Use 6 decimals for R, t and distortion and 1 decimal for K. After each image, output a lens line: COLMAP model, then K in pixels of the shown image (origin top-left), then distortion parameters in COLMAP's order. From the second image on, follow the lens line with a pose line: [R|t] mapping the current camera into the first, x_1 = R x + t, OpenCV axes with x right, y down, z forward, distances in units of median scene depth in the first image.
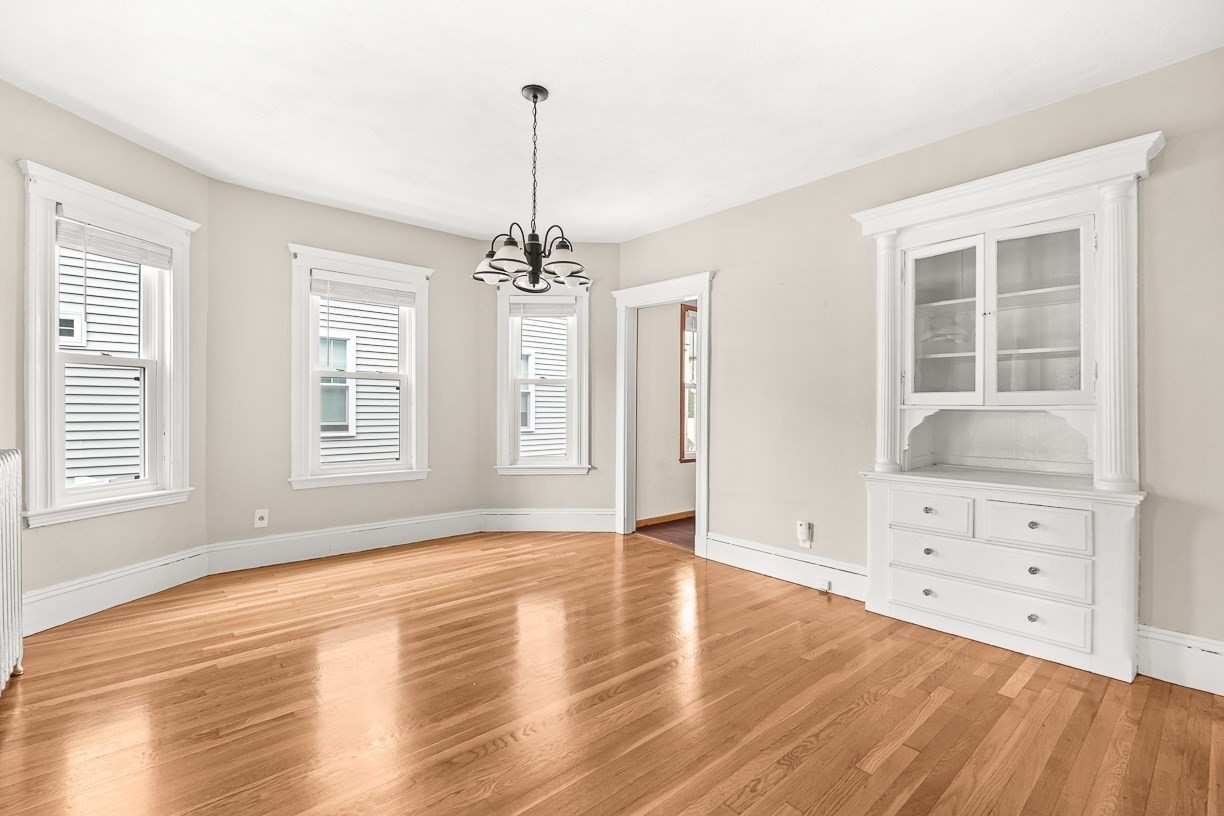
lens RADIAL K [[539.9, 0, 610.2], [0, 539.9, 408.4], [0, 0, 1]] dist [-0.004122, -0.000097]
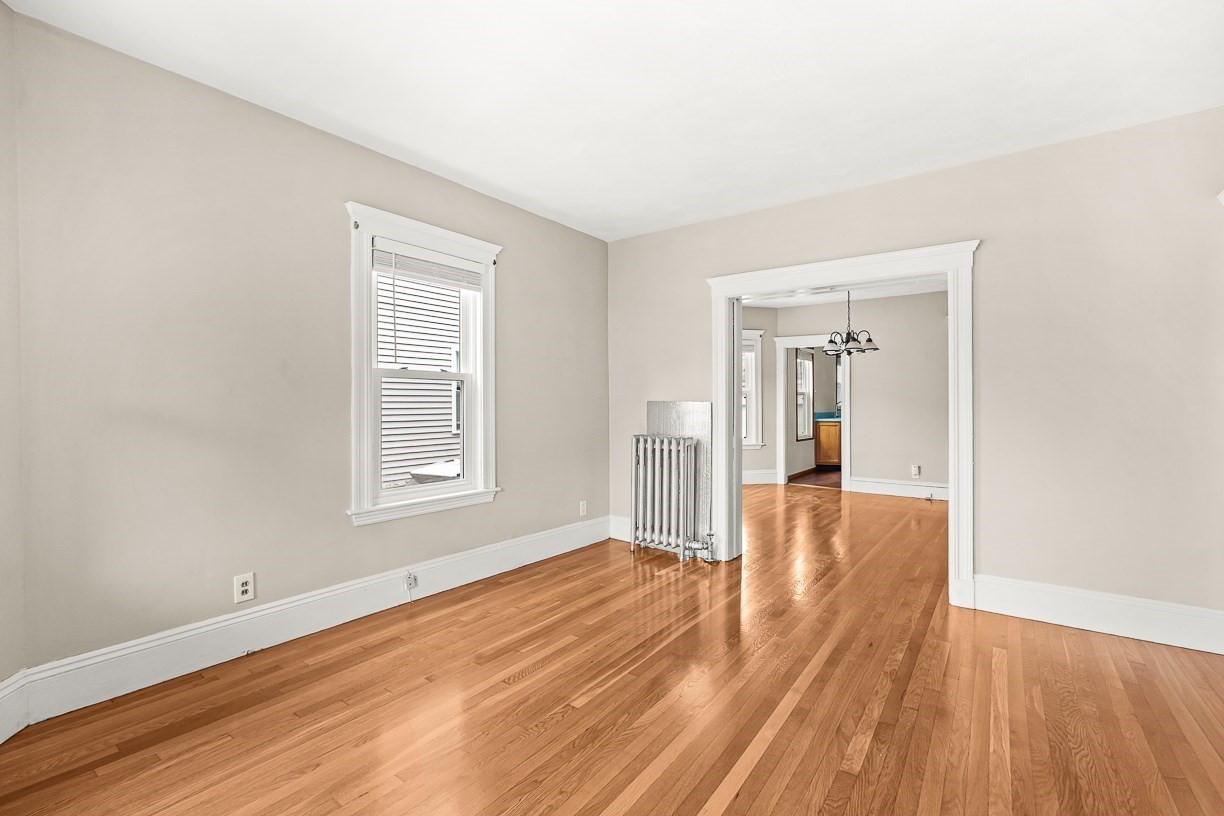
lens RADIAL K [[542.1, 0, 616.1], [0, 542.1, 403.4], [0, 0, 1]] dist [-0.000430, 0.000115]
pose [[0.979118, -0.009340, 0.203077, -1.327177], [0.009820, 0.999951, -0.001357, -0.029822], [-0.203054, 0.003322, 0.979162, -0.860911]]
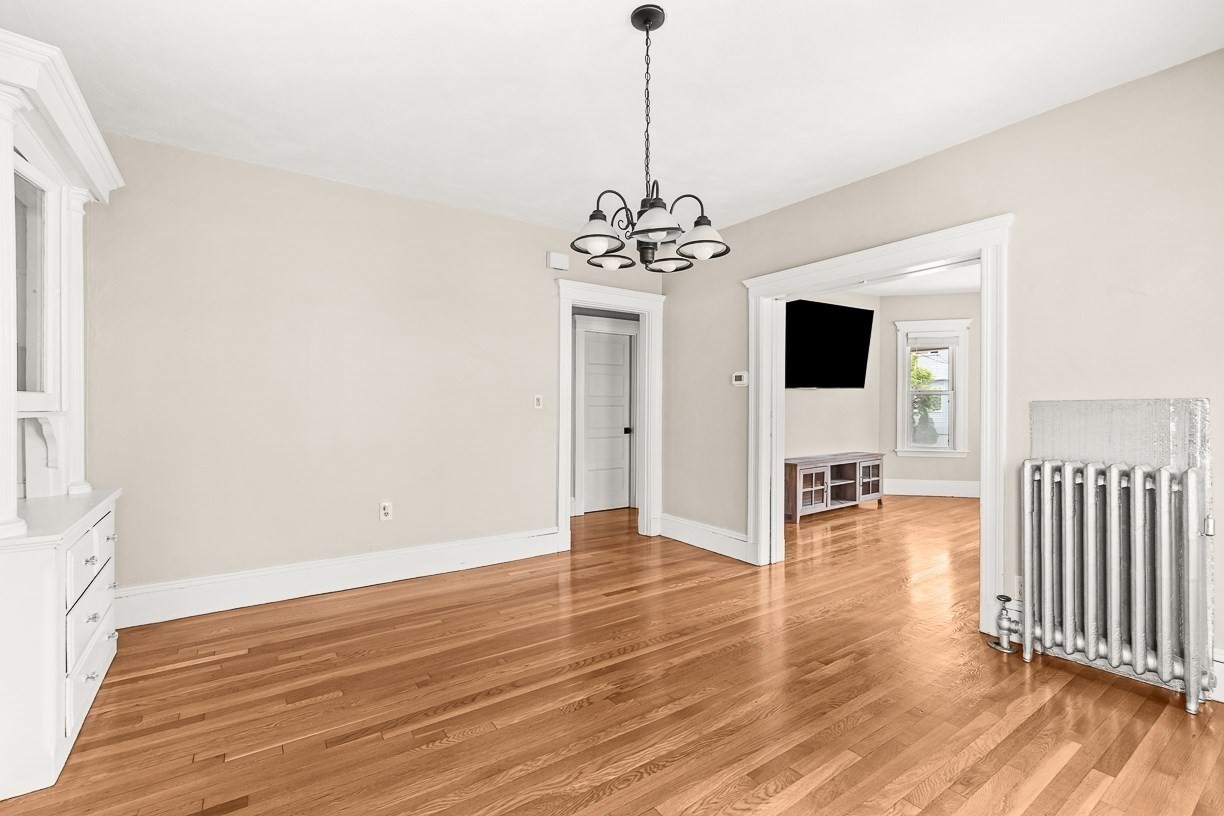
lens RADIAL K [[545.1, 0, 612.0], [0, 545.1, 408.0], [0, 0, 1]] dist [-0.004232, -0.000063]
pose [[-0.993232, -0.009730, 0.115740, -0.158664], [-0.009246, 0.999946, 0.004720, -0.018535], [-0.115780, 0.003618, -0.993268, 1.542881]]
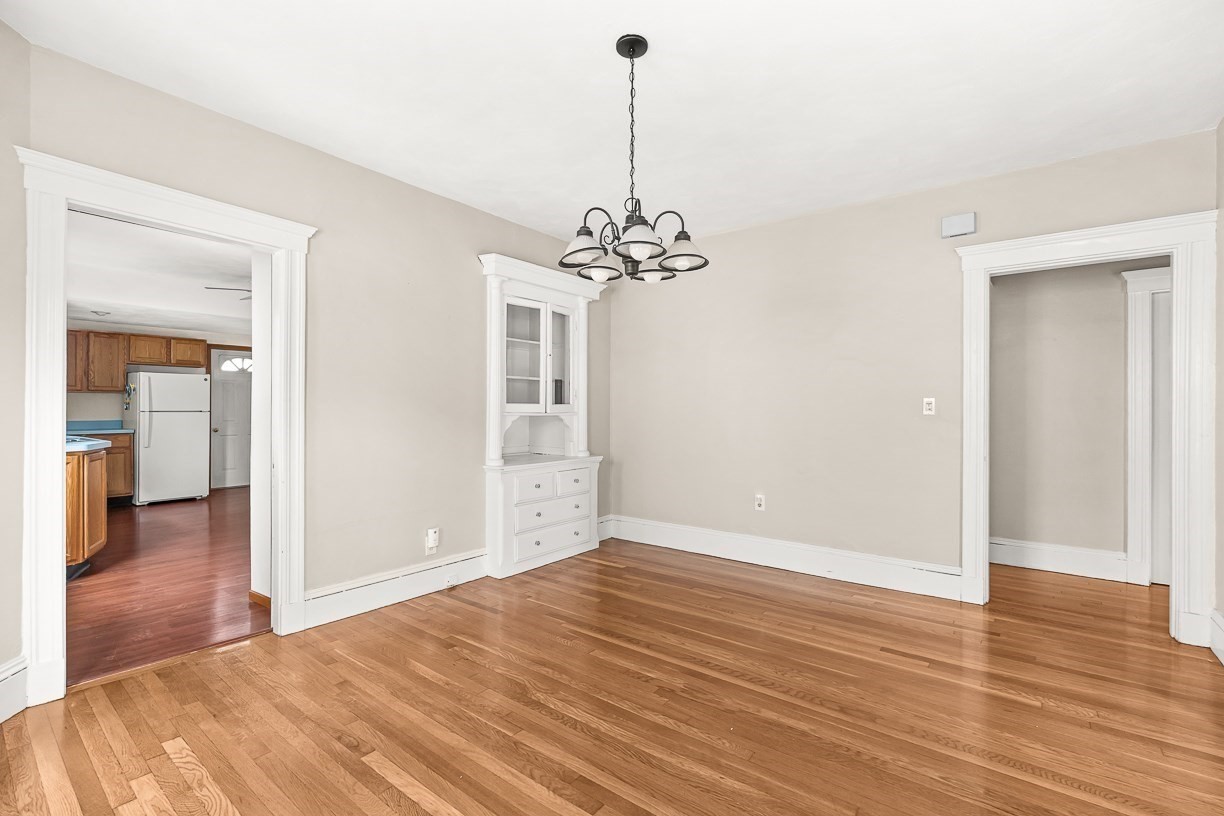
lens RADIAL K [[545.1, 0, 612.0], [0, 545.1, 408.0], [0, 0, 1]] dist [-0.004232, -0.000063]
pose [[-0.183891, -0.005650, 0.982930, -0.831104], [-0.003710, 0.999980, 0.005054, -0.025989], [-0.982940, -0.002717, -0.183908, 1.019291]]
